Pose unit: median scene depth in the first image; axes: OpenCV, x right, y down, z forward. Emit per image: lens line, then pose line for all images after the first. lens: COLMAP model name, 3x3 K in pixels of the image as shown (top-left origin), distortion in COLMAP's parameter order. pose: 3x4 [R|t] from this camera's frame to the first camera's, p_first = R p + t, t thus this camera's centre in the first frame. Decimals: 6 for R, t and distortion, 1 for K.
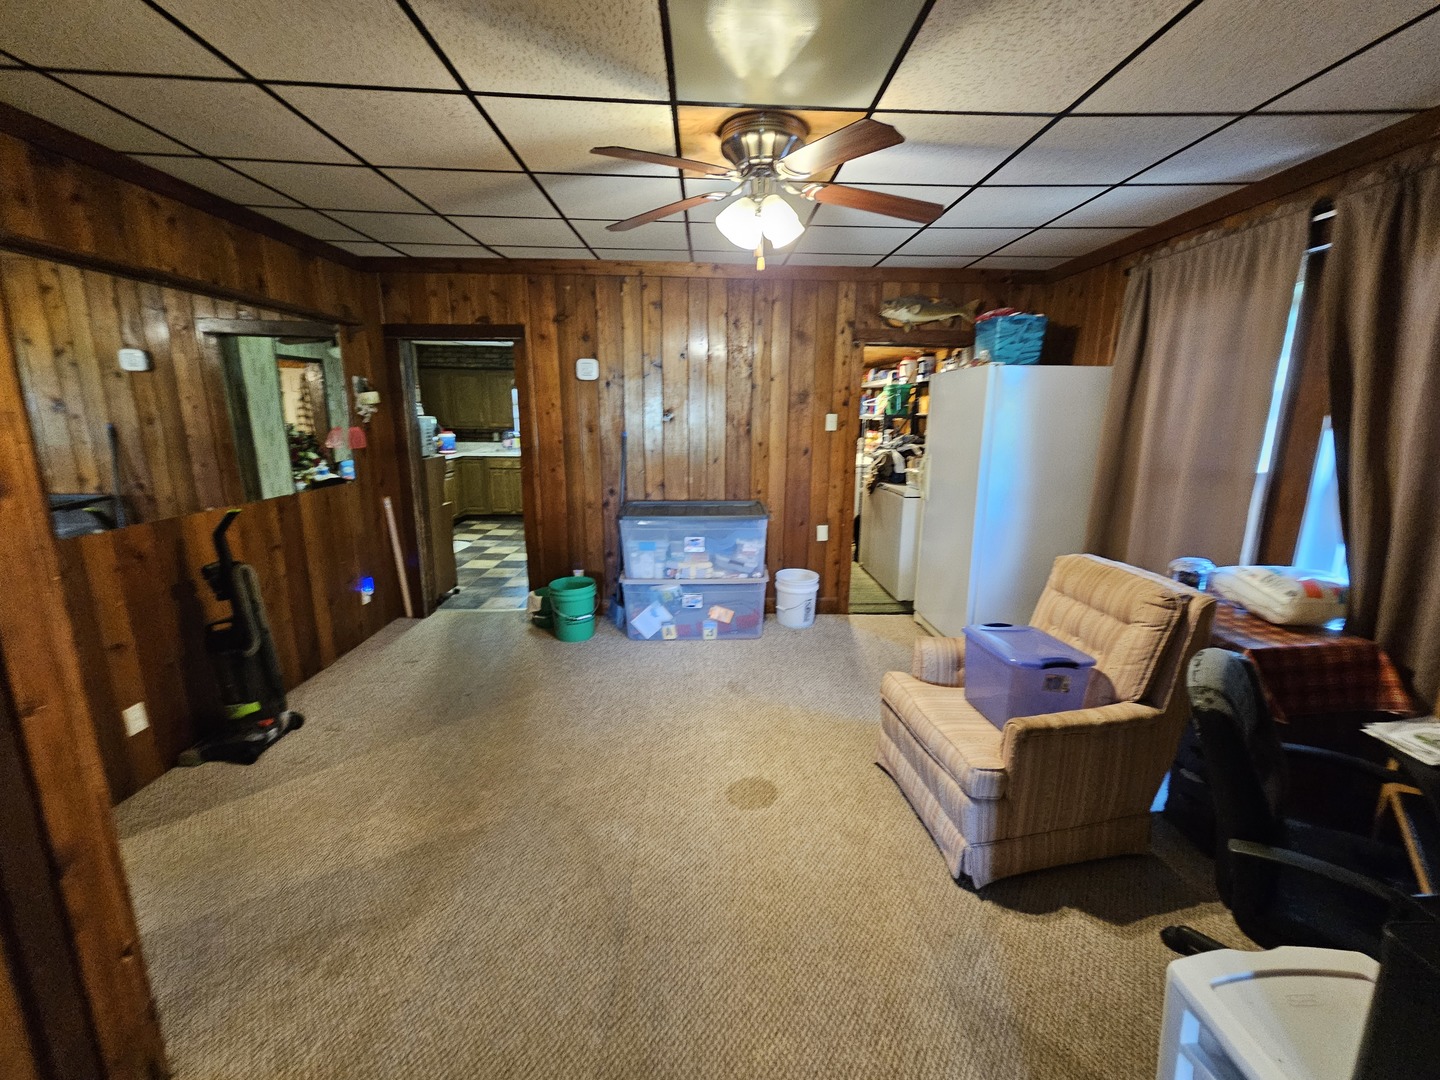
lens RADIAL K [[587.6, 0, 717.6], [0, 587.6, 538.1], [0, 0, 1]] dist [0.001731, 0.000197]
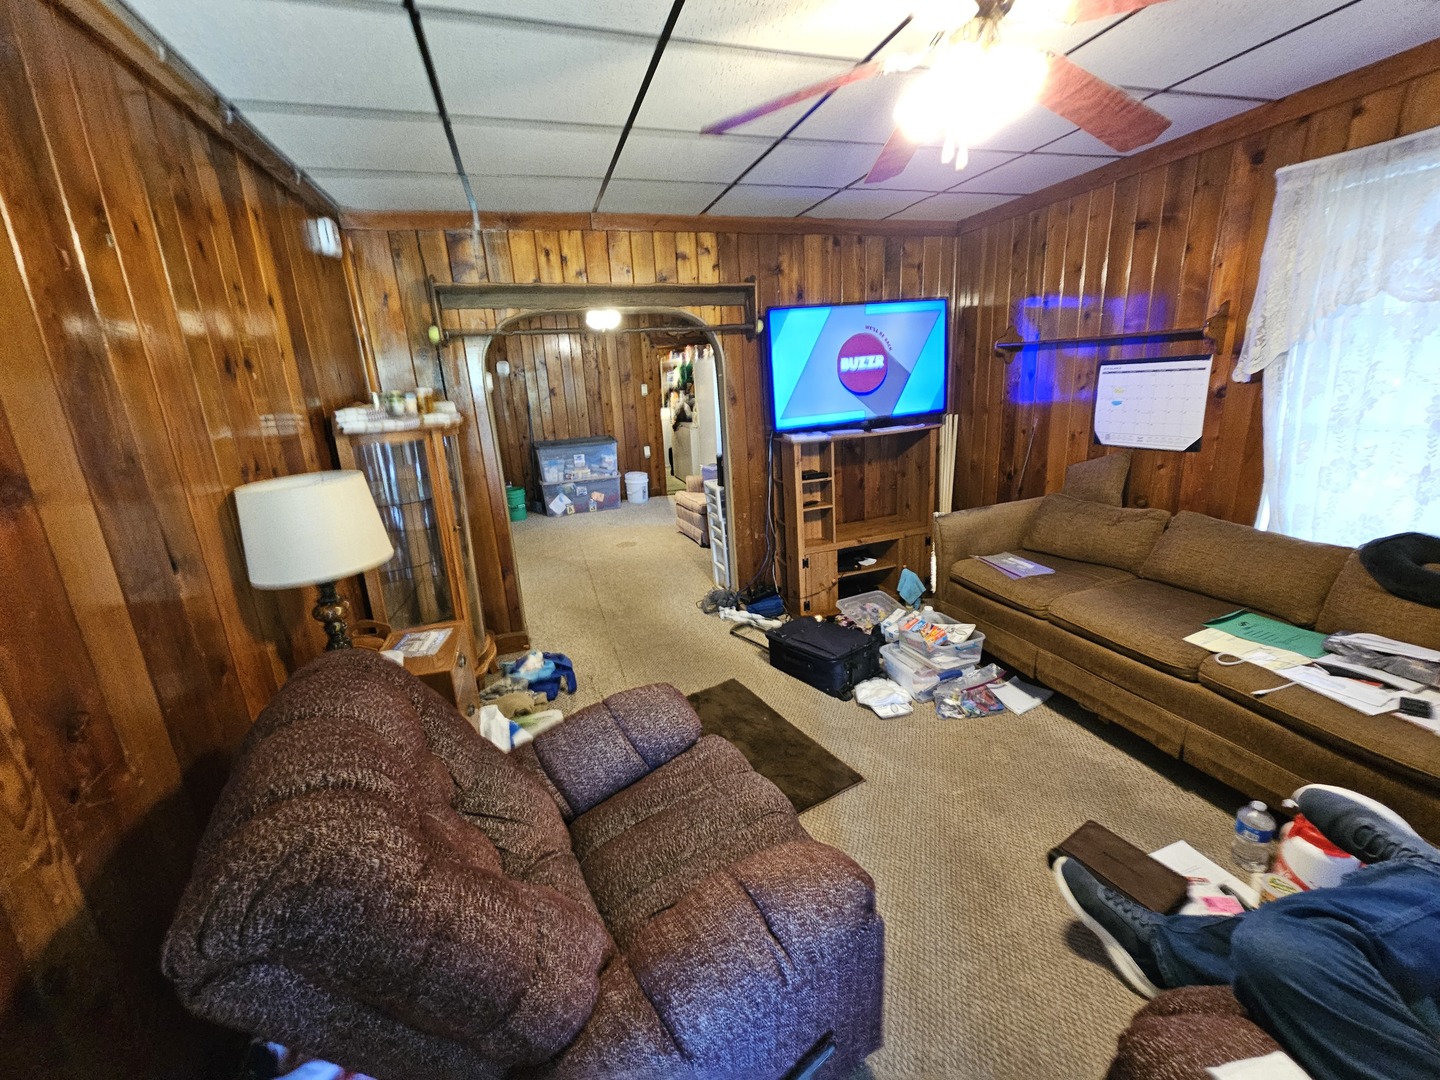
lens RADIAL K [[587.6, 0, 720.4], [0, 587.6, 536.5], [0, 0, 1]] dist [0.001731, 0.000197]
pose [[0.957290, -0.125853, 0.260302, -0.117078], [0.112650, 0.991500, 0.065096, 0.168057], [-0.266282, -0.032993, 0.963330, -0.863316]]
